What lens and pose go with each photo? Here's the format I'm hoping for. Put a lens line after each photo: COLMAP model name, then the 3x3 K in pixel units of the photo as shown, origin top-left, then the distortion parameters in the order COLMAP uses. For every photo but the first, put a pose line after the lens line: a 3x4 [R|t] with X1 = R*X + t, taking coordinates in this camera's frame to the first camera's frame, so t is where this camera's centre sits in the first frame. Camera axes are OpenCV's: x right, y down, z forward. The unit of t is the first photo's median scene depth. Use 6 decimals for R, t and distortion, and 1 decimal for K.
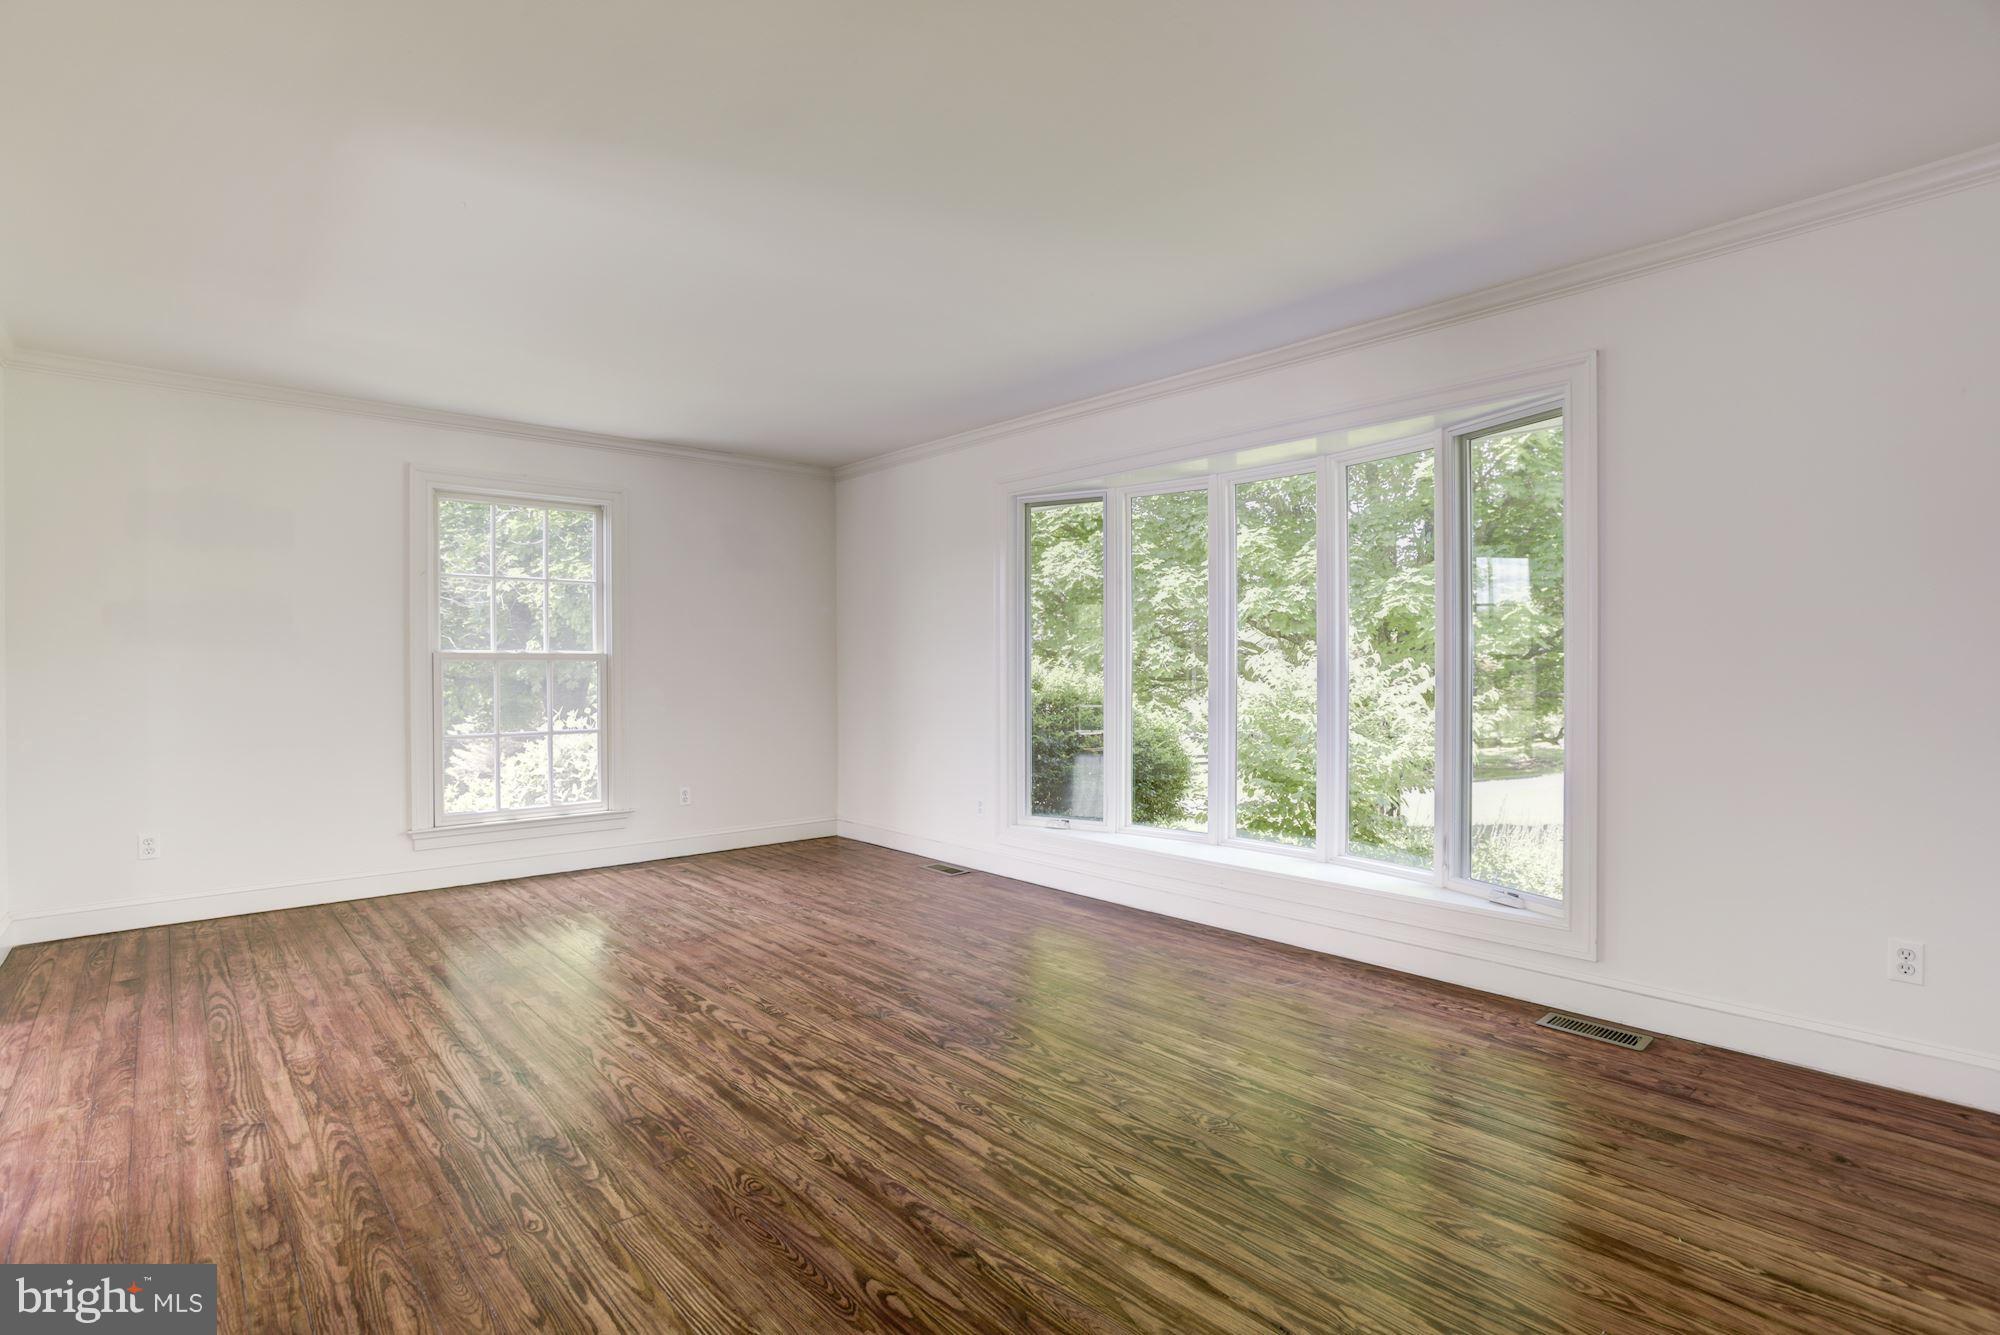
lens RADIAL K [[939.2, 0, 994.6], [0, 939.2, 667.1], [0, 0, 1]] dist [-0.011276, 0.002663]
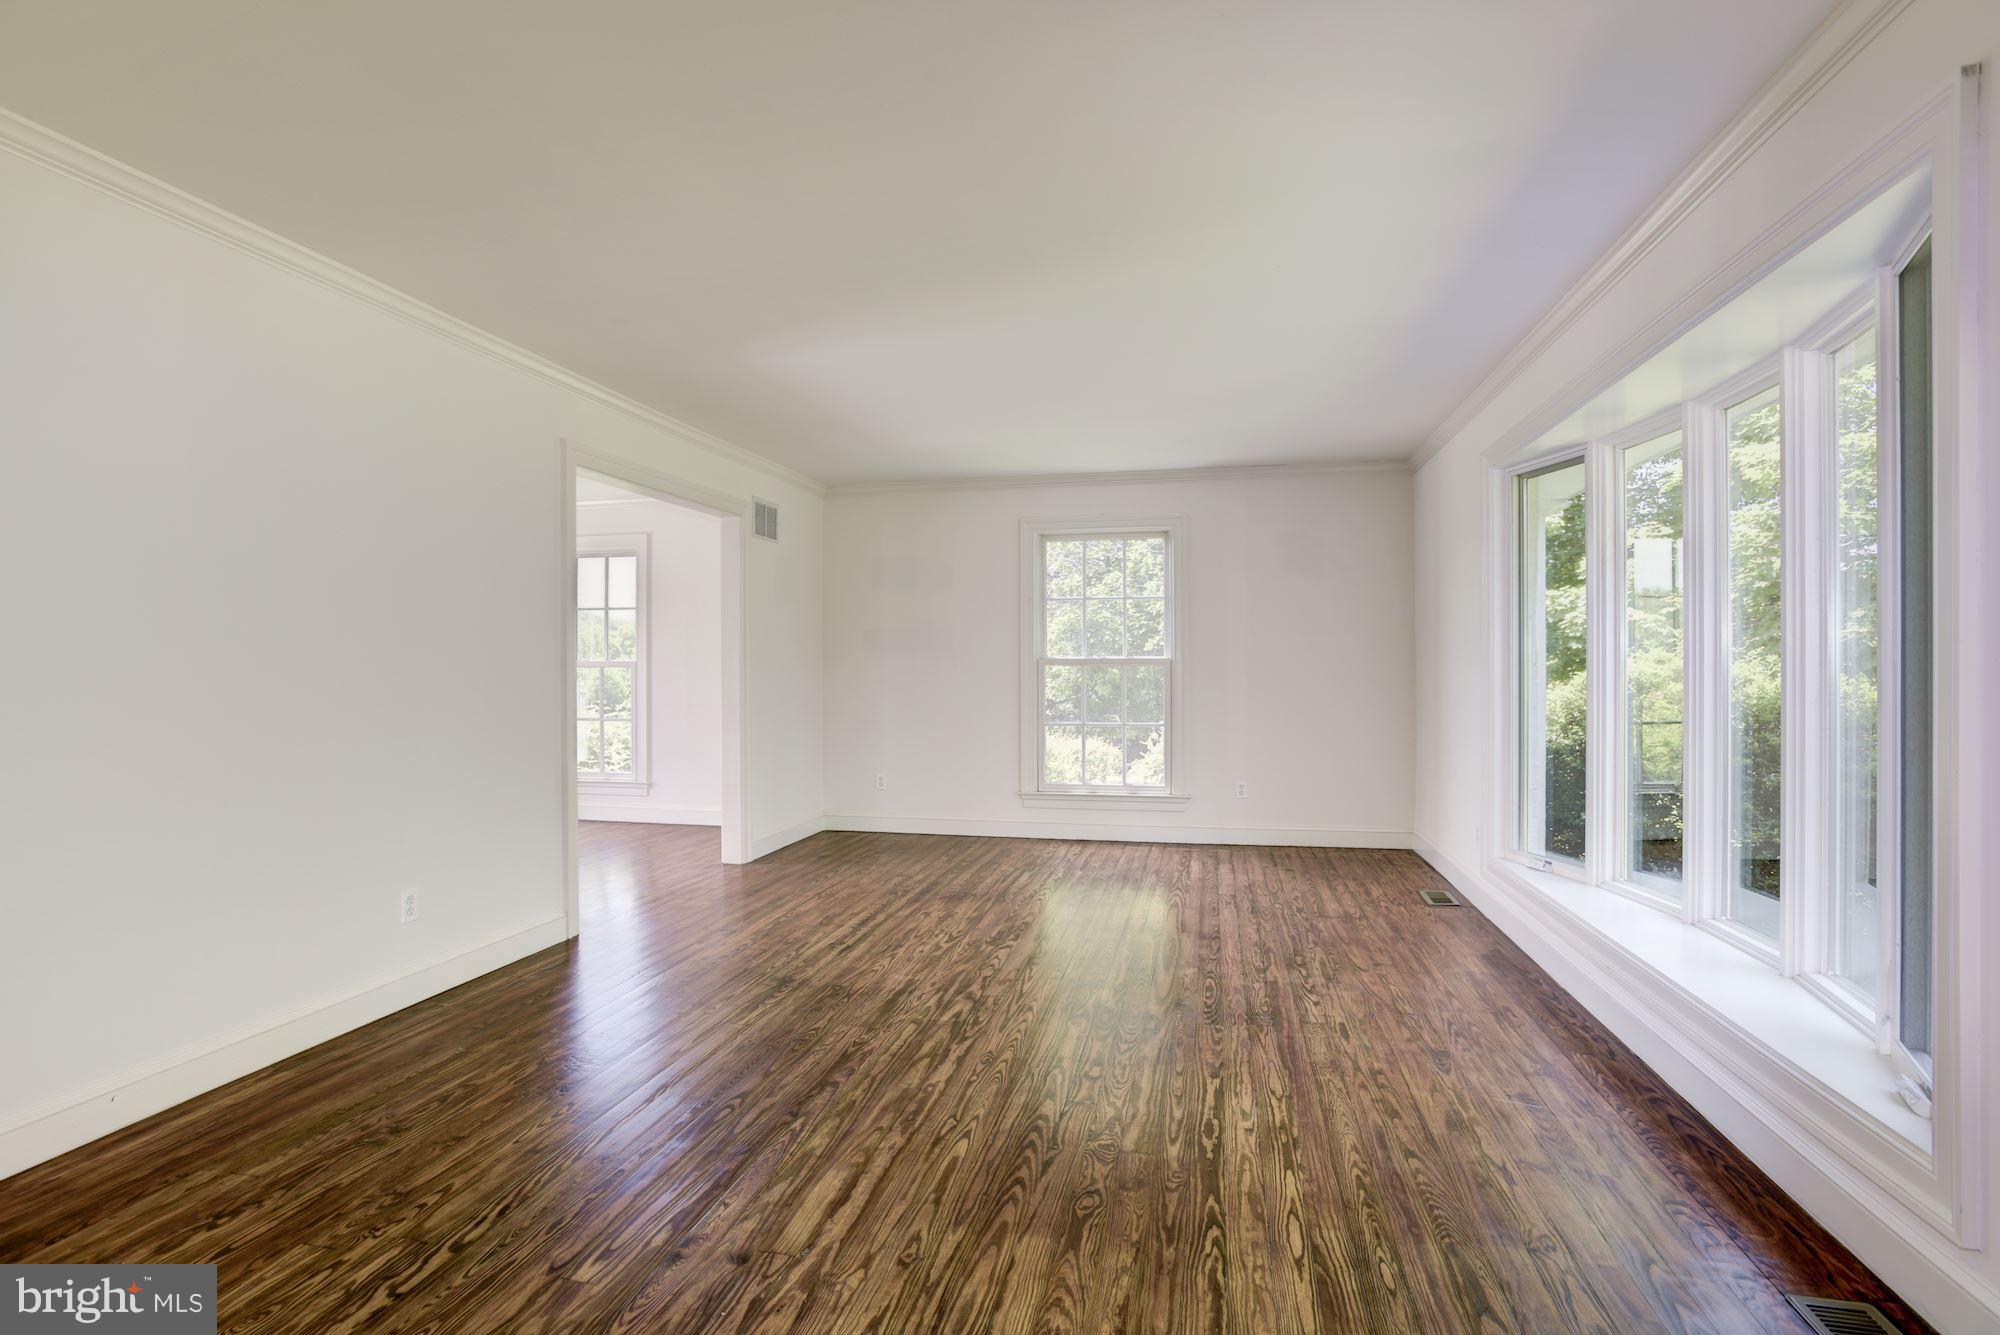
lens RADIAL K [[939.2, 0, 994.8], [0, 939.2, 678.7], [0, 0, 1]] dist [-0.011276, 0.002663]
pose [[0.579061, -0.004743, -0.815270, 0.850769], [0.014389, 0.999887, 0.004403, 0.003555], [0.815157, -0.014281, 0.579064, 0.326969]]
